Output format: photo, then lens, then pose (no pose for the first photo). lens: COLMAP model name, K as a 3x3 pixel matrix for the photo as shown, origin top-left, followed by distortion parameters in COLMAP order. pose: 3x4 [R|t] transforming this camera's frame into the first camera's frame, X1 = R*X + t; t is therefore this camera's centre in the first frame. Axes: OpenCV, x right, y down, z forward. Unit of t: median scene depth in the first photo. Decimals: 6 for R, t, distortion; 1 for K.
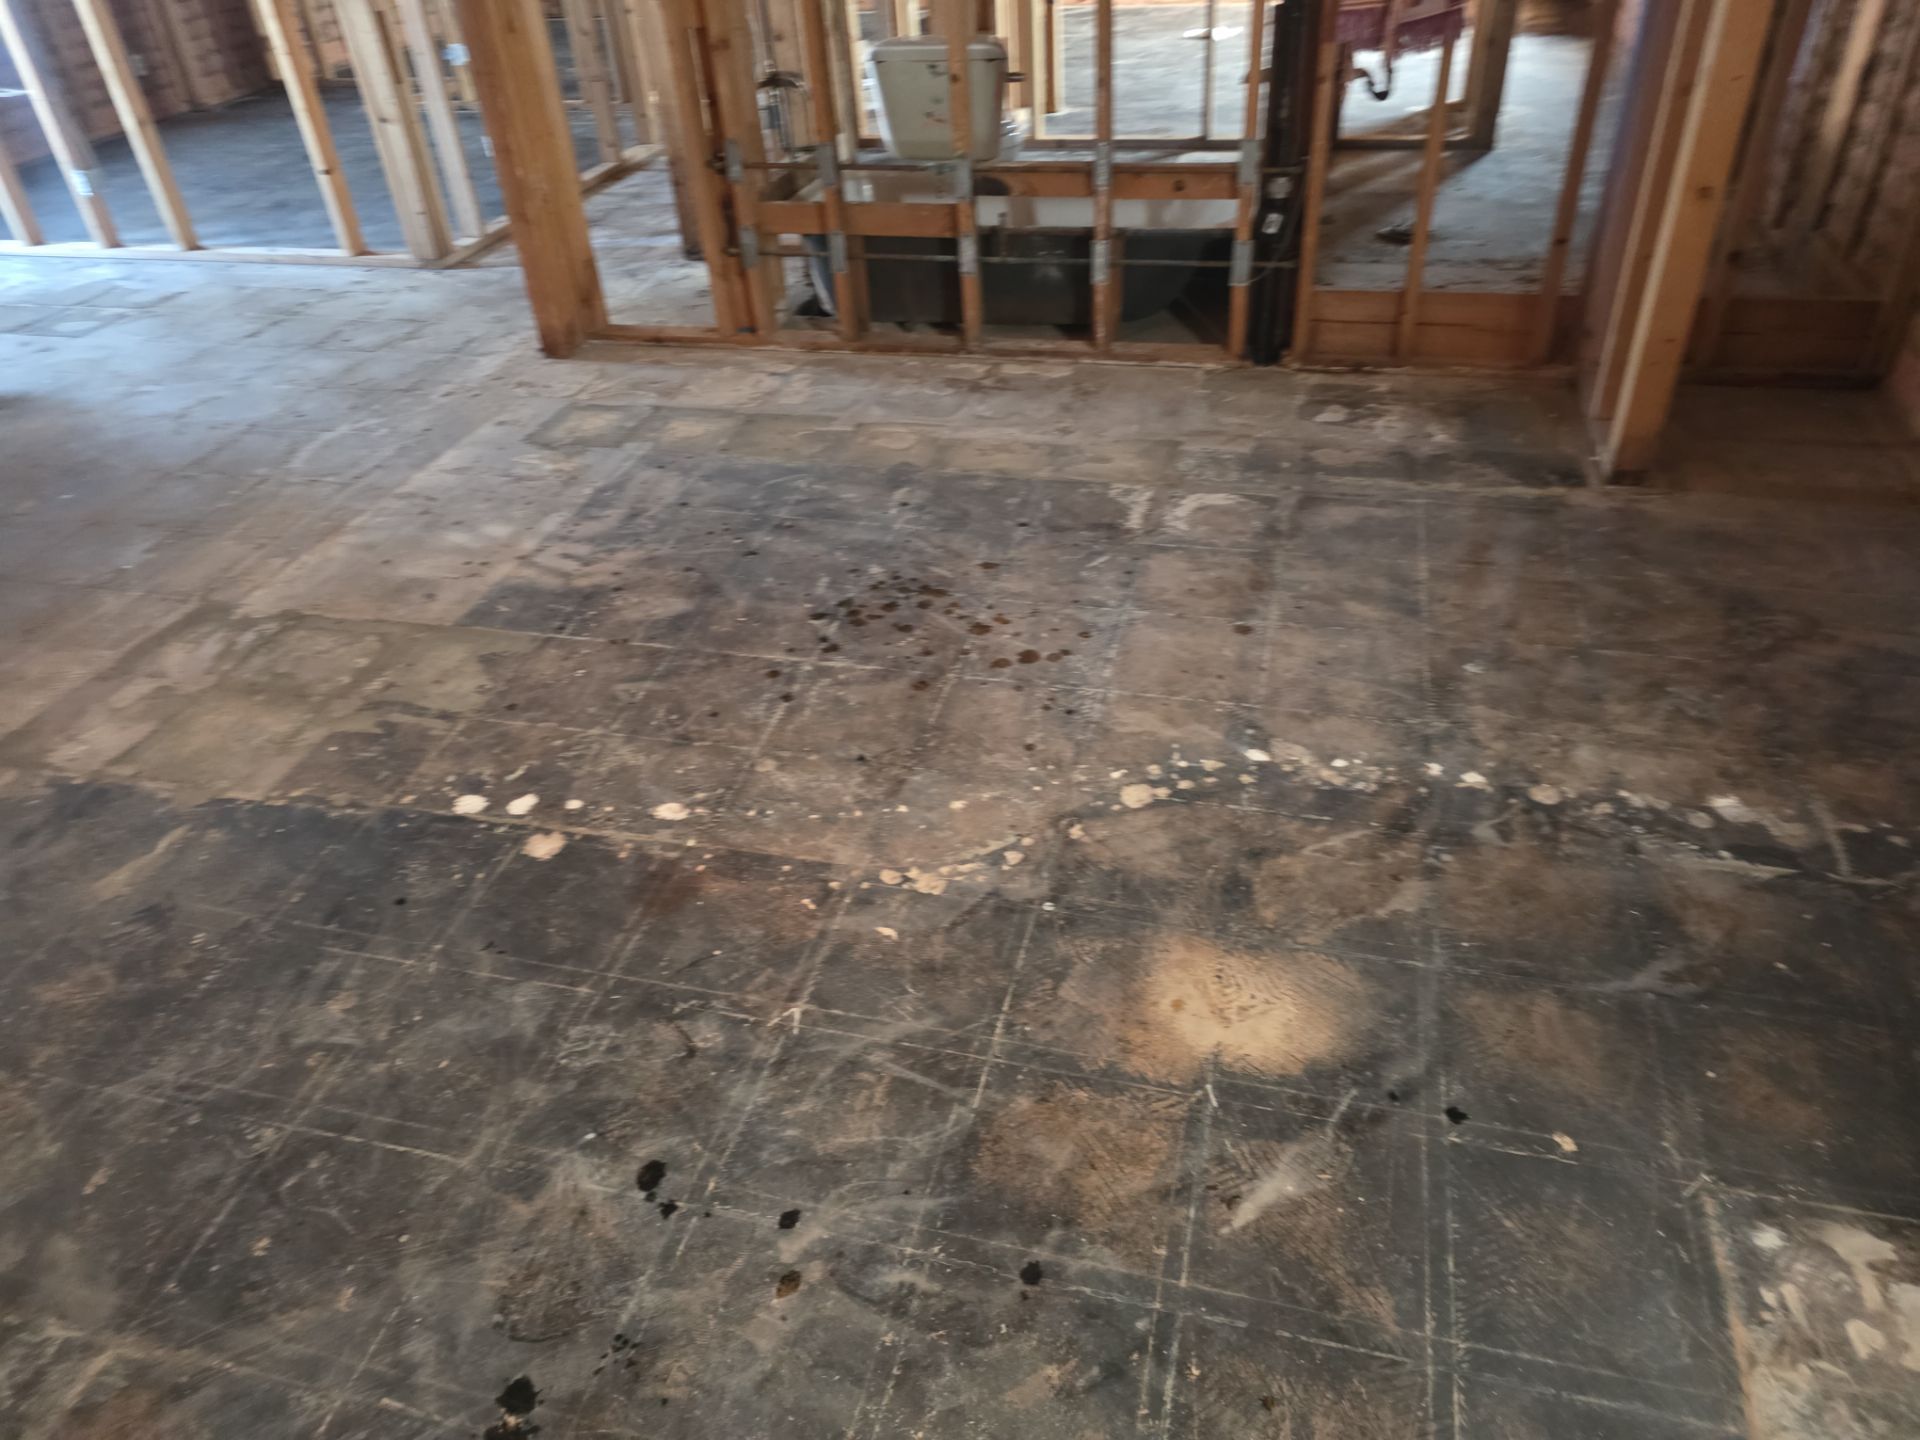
lens RADIAL K [[1296.5, 0, 961.6], [0, 1296.5, 688.1], [0, 0, 1]] dist [0.054802, -0.041450]
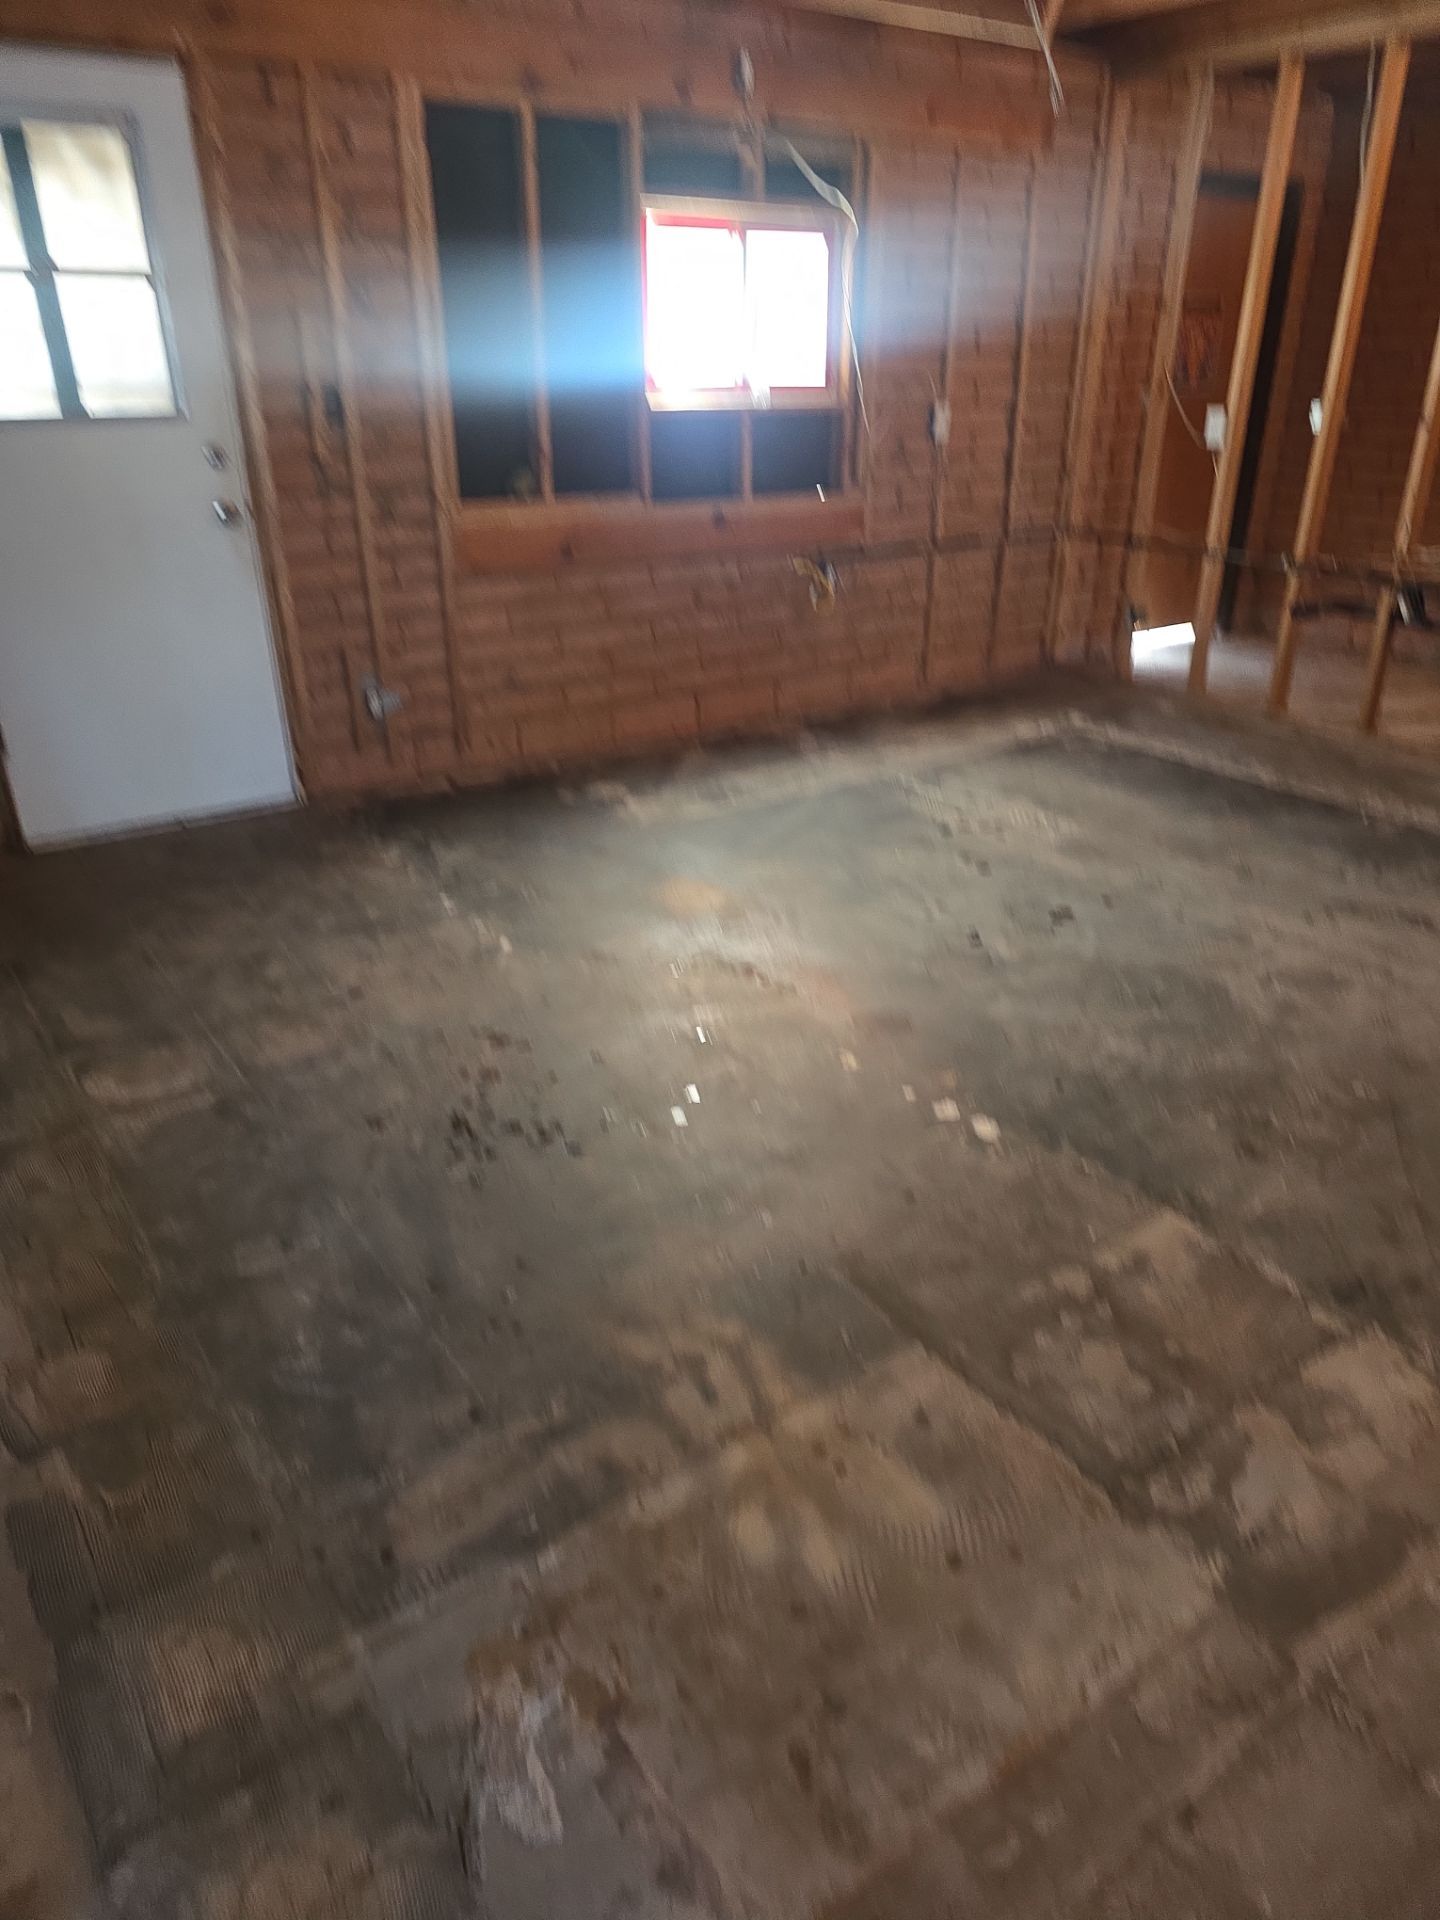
lens RADIAL K [[1255.2, 0, 720.0], [0, 1255.2, 960.0], [0, 0, 1]] dist [0.071896, -0.076317]
pose [[-0.756299, -0.242596, 0.607585, -0.652635], [0.402796, 0.559151, 0.724642, -0.685873], [-0.515527, 0.792778, -0.325168, 1.069215]]
